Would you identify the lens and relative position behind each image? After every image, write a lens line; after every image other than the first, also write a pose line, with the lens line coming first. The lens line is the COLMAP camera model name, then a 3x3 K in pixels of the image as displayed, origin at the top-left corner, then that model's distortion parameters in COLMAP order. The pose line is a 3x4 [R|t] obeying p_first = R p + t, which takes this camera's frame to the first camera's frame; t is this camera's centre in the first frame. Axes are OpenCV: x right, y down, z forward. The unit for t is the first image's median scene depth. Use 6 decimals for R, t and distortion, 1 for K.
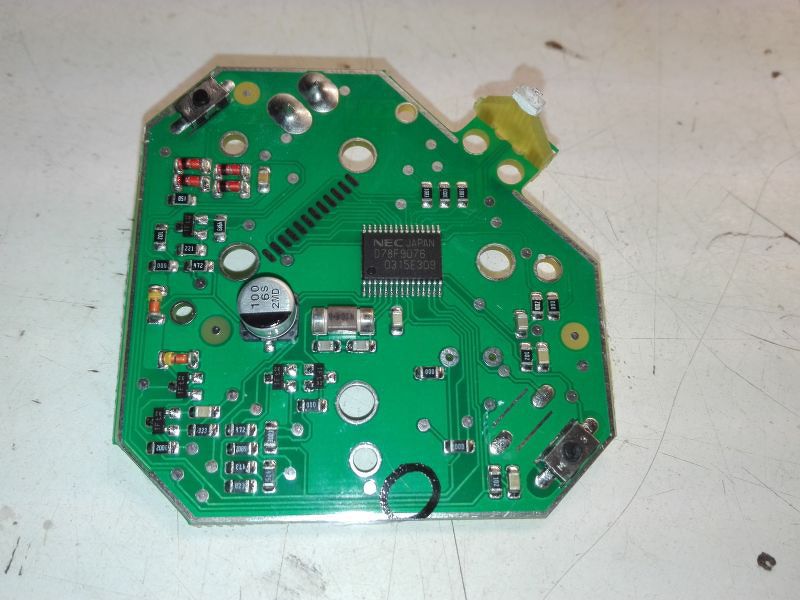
lens RADIAL K [[735.5, 0, 380.3], [0, 735.5, 296.6], [0, 0, 1]] dist [0.185438, -0.529820]
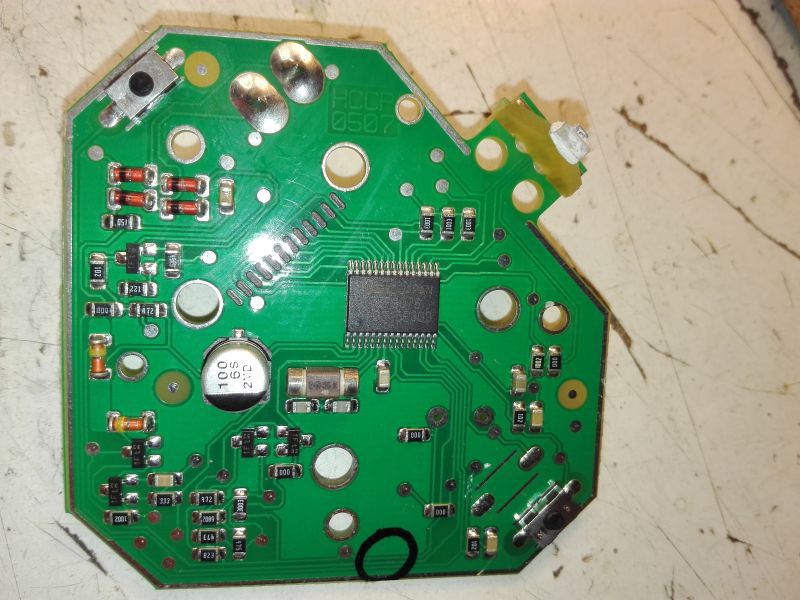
lens RADIAL K [[735.5, 0, 380.3], [0, 735.5, 296.6], [0, 0, 1]] dist [0.185438, -0.529820]
pose [[0.992725, 0.033964, 0.115513, -0.085404], [-0.076249, 0.919830, 0.384836, -0.393992], [-0.093182, -0.390844, 0.915728, 0.223042]]
